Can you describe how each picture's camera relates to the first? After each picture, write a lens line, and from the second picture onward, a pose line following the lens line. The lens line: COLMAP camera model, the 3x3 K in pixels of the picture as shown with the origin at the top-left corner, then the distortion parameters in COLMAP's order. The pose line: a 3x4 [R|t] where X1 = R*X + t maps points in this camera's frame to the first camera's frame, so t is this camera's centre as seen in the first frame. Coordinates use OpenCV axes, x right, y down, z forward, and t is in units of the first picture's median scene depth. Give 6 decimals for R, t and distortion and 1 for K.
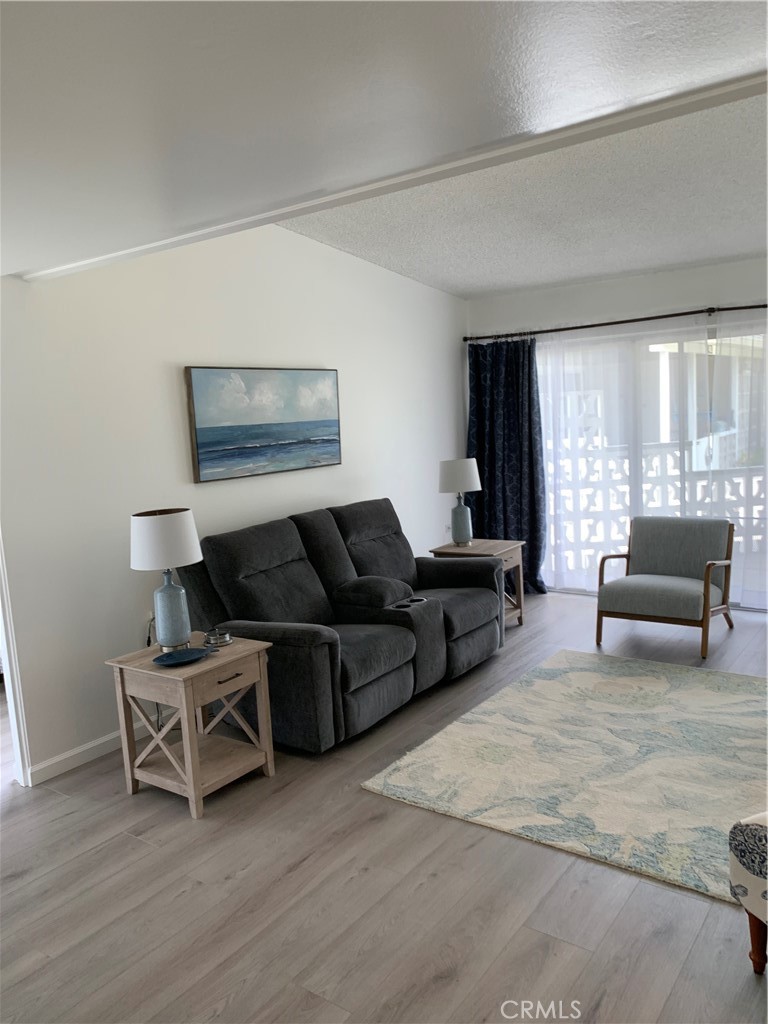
lens RADIAL K [[788.7, 0, 380.0], [0, 788.7, 515.8], [0, 0, 1]] dist [0.005926, -0.006091]
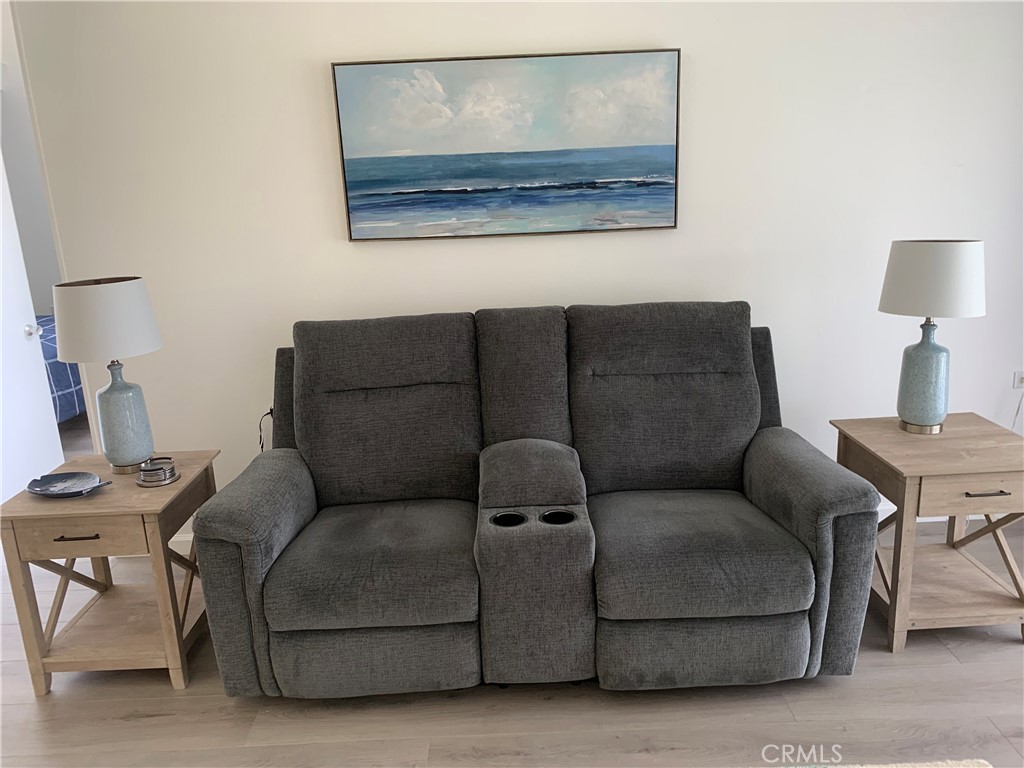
lens RADIAL K [[788.7, 0, 513.0], [0, 788.7, 381.8], [0, 0, 1]] dist [0.005926, -0.006091]
pose [[0.588067, 0.234140, -0.774181, 0.388310], [-0.096749, 0.970673, 0.220076, -0.082752], [0.803005, -0.054518, 0.593473, 0.657353]]
